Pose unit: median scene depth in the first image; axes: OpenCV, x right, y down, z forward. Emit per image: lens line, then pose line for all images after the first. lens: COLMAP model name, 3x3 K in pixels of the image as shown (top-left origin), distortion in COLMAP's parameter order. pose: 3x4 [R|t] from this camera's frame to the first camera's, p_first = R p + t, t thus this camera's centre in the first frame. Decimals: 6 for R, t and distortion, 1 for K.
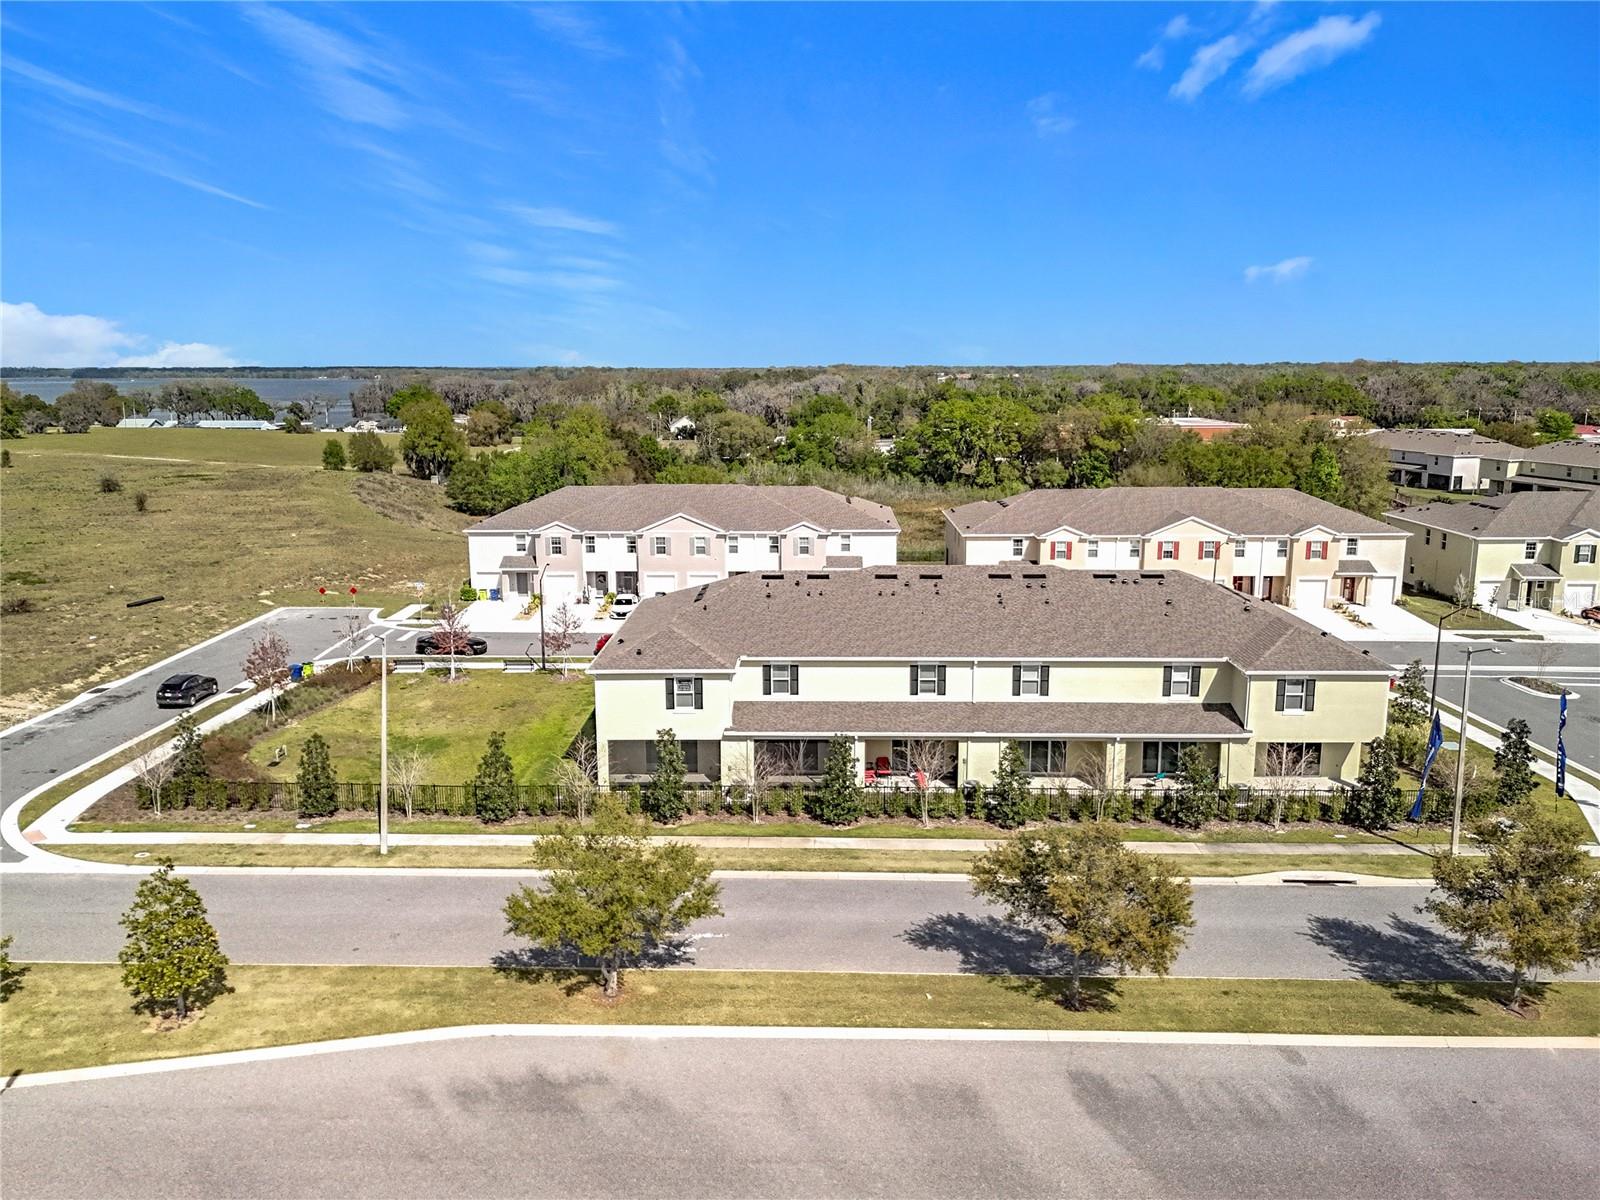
lens RADIAL K [[1196.8, 0, 800.0], [0, 1196.8, 600.0], [0, 0, 1]] dist [0.066794, -0.081390]
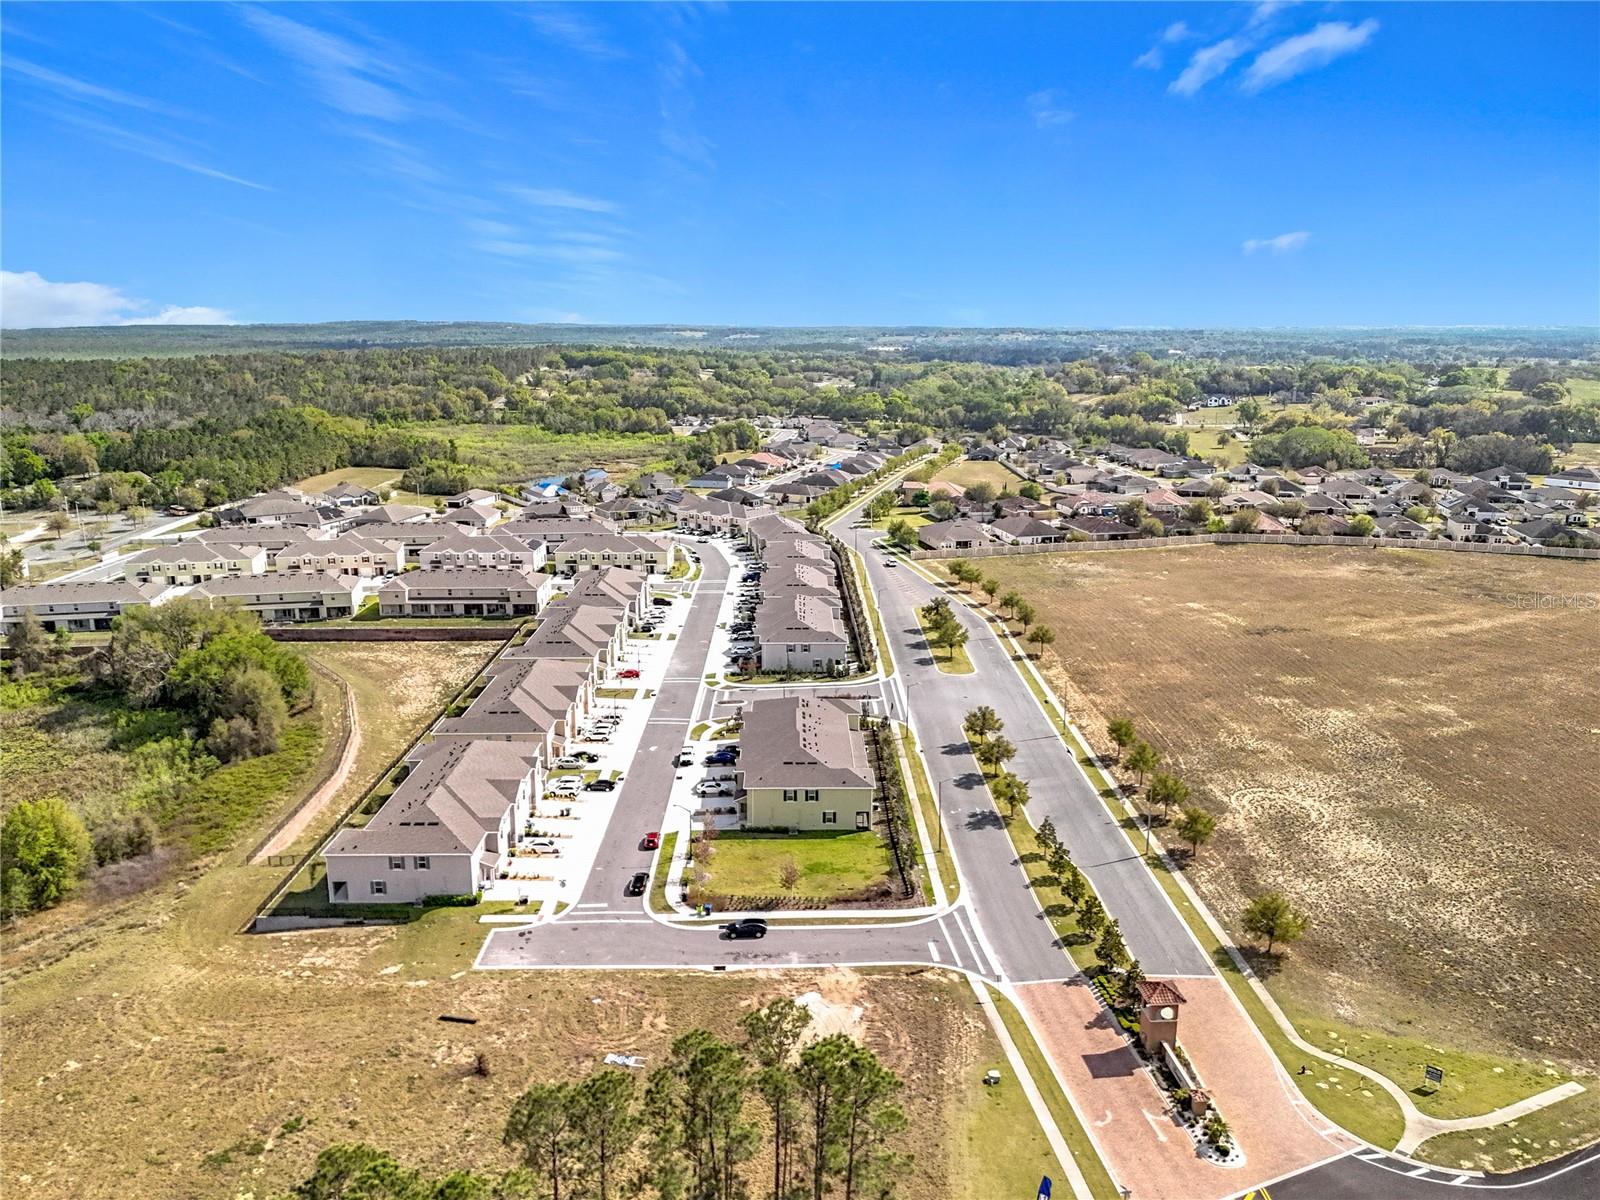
lens RADIAL K [[1190.1, 0, 800.0], [0, 1190.1, 600.0], [0, 0, 1]] dist [0.074388, -0.080832]
pose [[-0.025260, -0.220985, 0.974950, -2.681867], [0.191369, 0.956156, 0.221684, -0.973677], [-0.981193, 0.192175, 0.018137, 0.989832]]
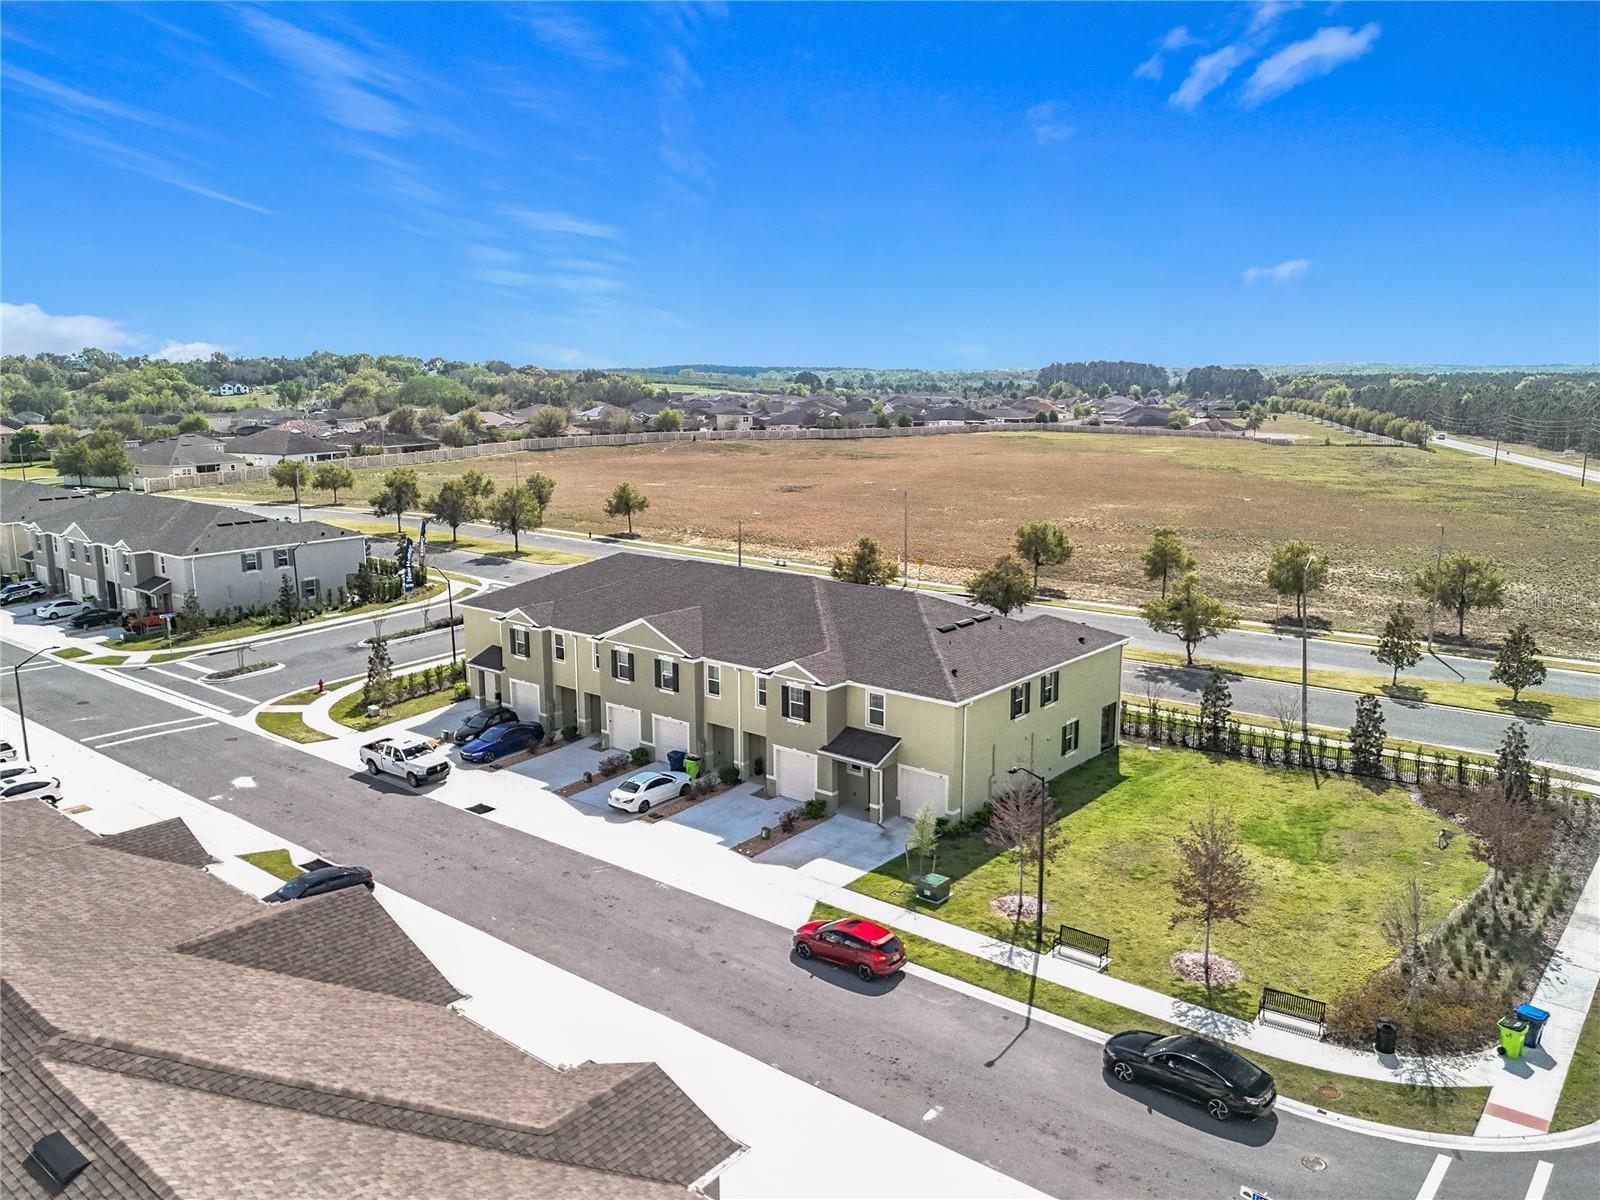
lens RADIAL K [[1213.9, 0, 803.7], [0, 1213.9, 497.5], [0, 0, 1]] dist [0.002943, -0.003464]
pose [[-0.783309, -0.058274, 0.618895, -0.630174], [0.126243, 0.959937, 0.250167, -0.392970], [-0.608678, 0.274089, -0.744571, 1.950869]]
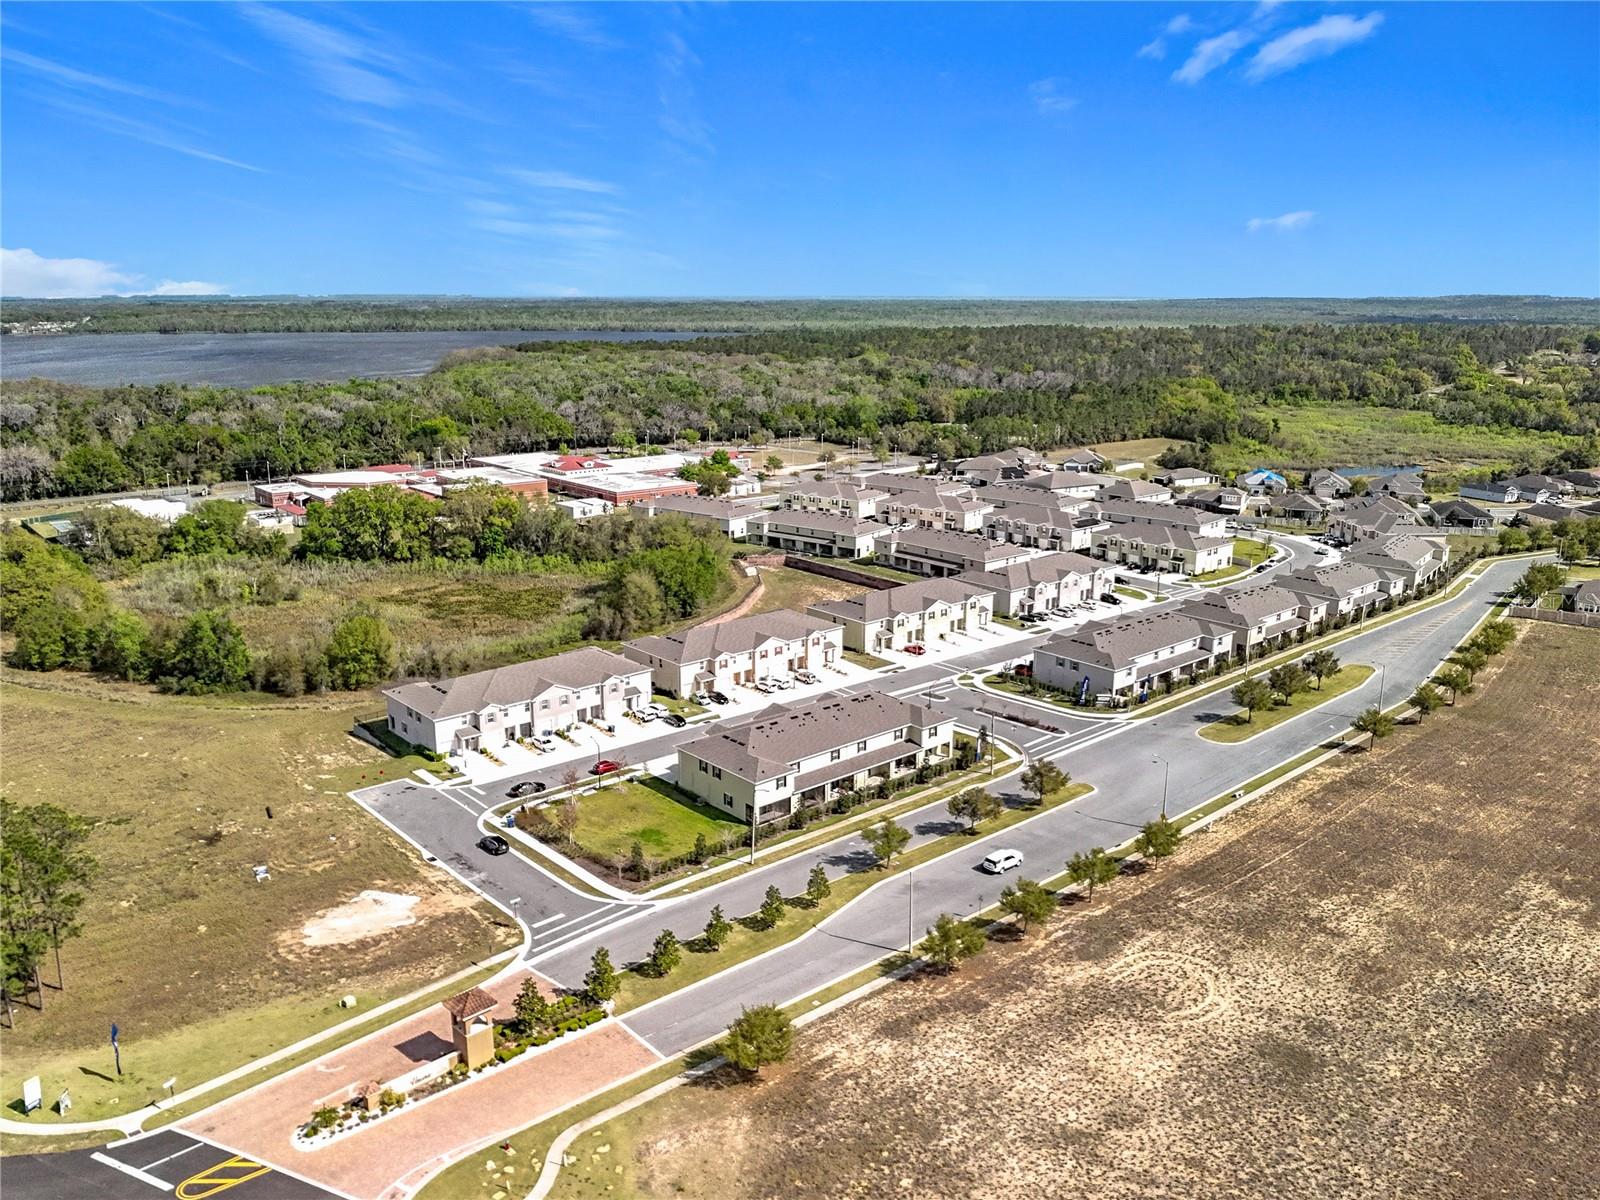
lens RADIAL K [[1242.7, 0, 800.9], [0, 1242.7, 572.5], [0, 0, 1]] dist [0.065960, -0.203539]
pose [[0.735997, -0.142269, 0.661867, -1.782319], [0.122343, 0.989523, 0.076653, -0.577153], [-0.665838, 0.024559, 0.745692, -1.089680]]
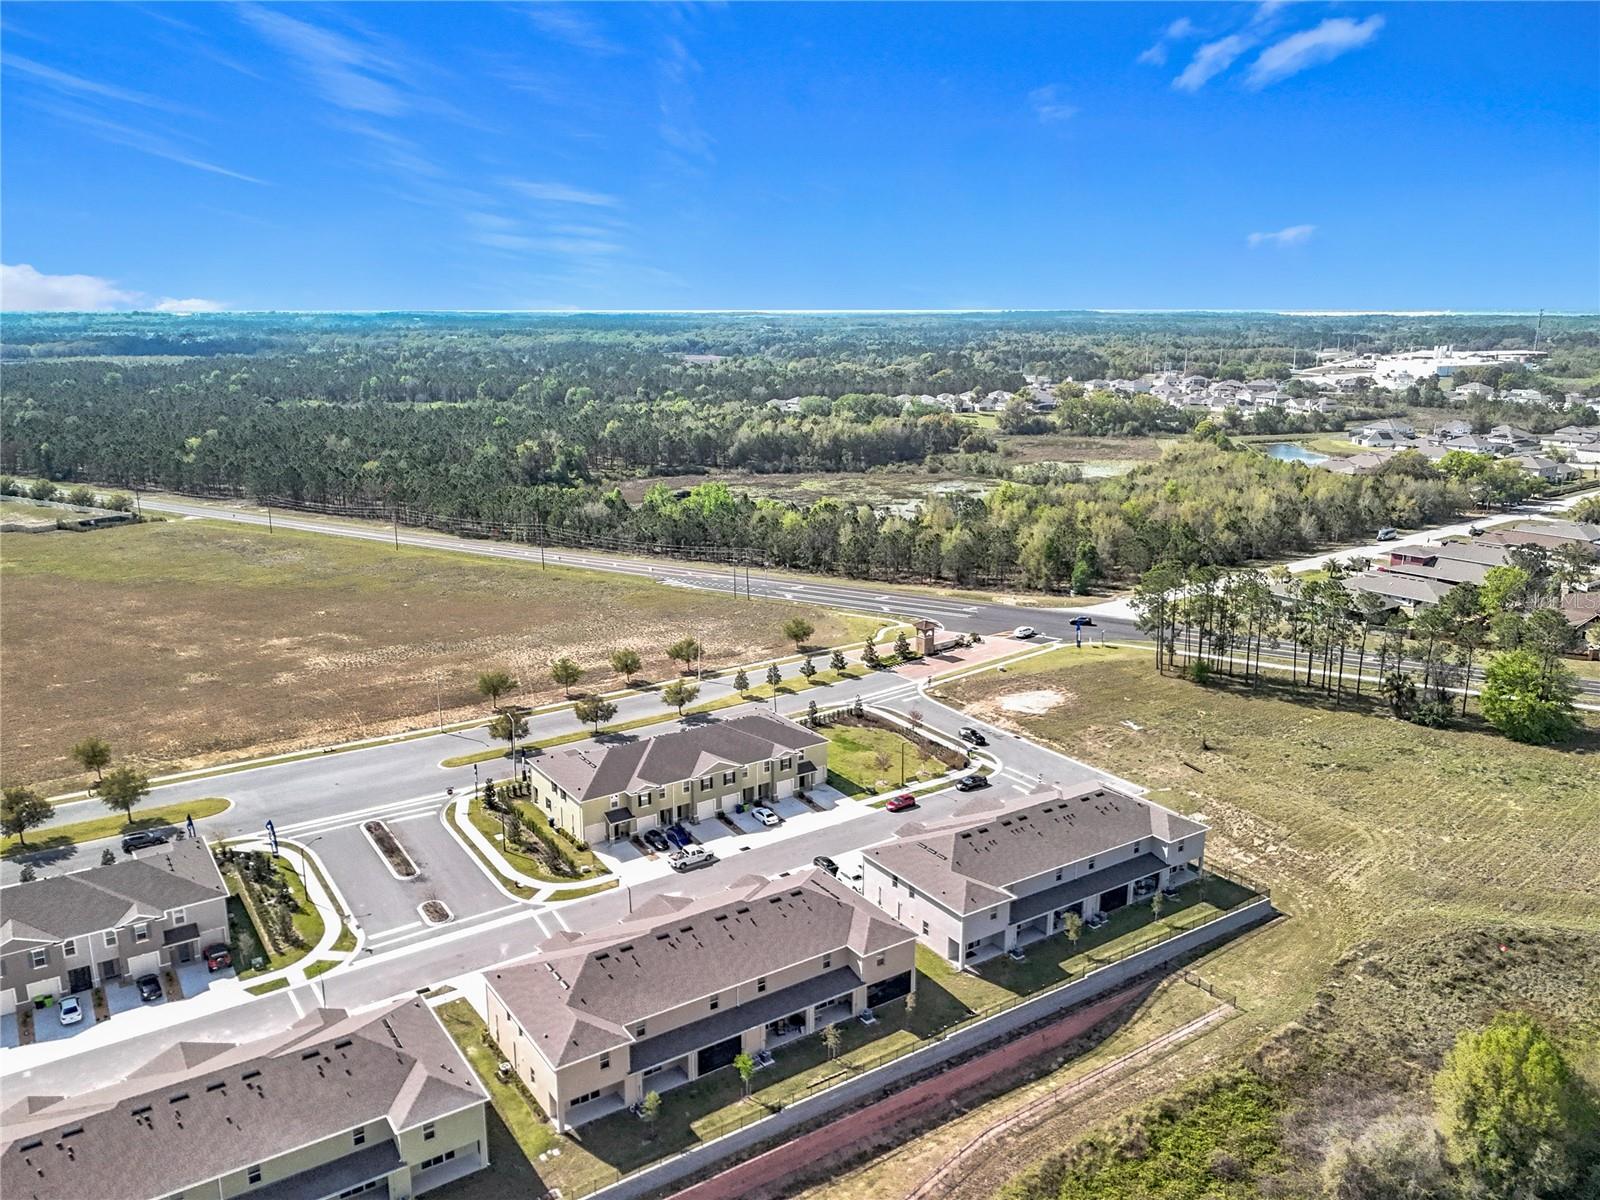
lens RADIAL K [[1204.3, 0, 800.0], [0, 1204.3, 600.0], [0, 0, 1]] dist [0.075488, -0.109432]
pose [[-0.819987, 0.140729, -0.554813, 1.431120], [-0.105000, 0.915872, 0.387496, -1.403797], [0.562670, 0.375997, -0.736226, 3.174091]]
